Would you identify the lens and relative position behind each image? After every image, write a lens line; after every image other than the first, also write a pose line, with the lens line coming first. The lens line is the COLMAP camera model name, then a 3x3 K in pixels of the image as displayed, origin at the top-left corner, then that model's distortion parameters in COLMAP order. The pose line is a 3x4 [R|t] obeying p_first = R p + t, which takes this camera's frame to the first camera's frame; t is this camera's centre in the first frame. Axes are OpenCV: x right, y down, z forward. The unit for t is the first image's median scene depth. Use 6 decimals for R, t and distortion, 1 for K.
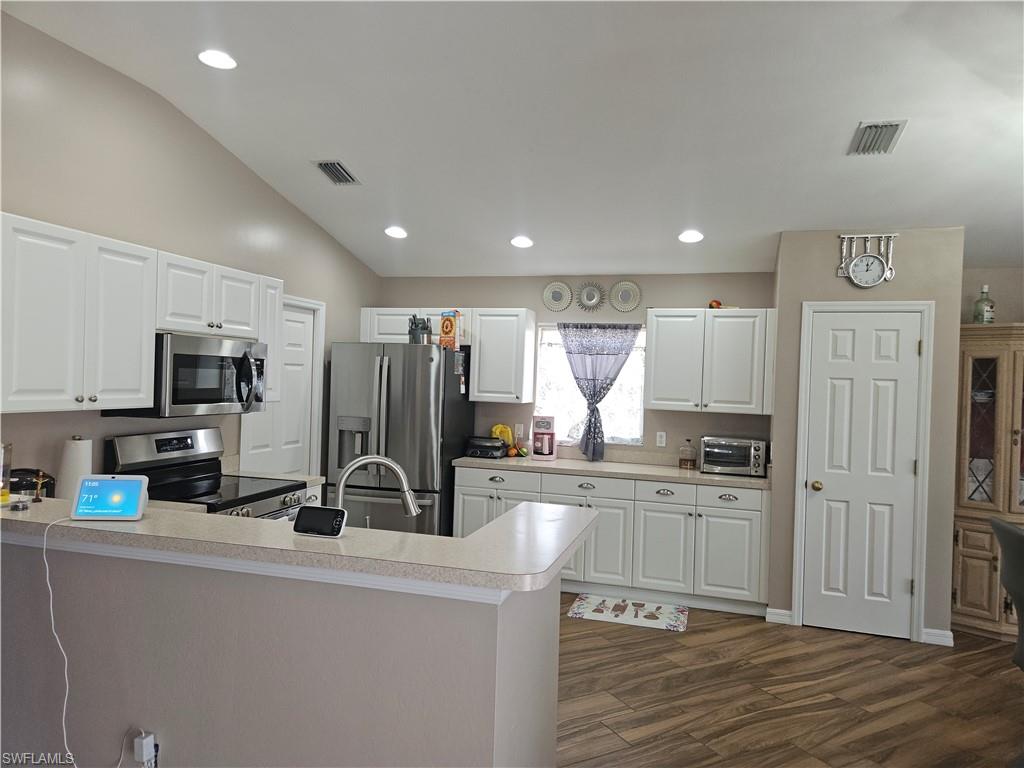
lens RADIAL K [[683.3, 0, 511.6], [0, 683.3, 386.4], [0, 0, 1]] dist [0.076989, -0.061922]
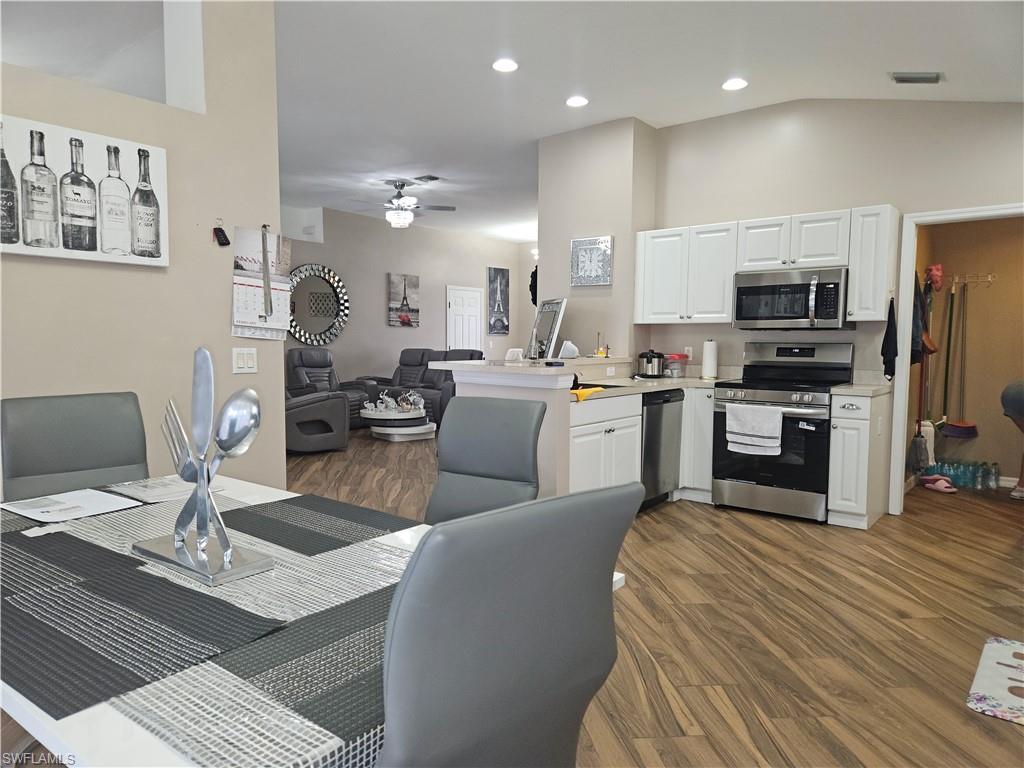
lens RADIAL K [[683.3, 0, 502.7], [0, 683.3, 387.2], [0, 0, 1]] dist [0.076989, -0.061922]
pose [[-0.386261, 0.030023, -0.921901, 0.807180], [-0.031002, 0.998483, 0.045506, 0.086550], [0.921868, 0.046158, -0.384745, 0.796052]]
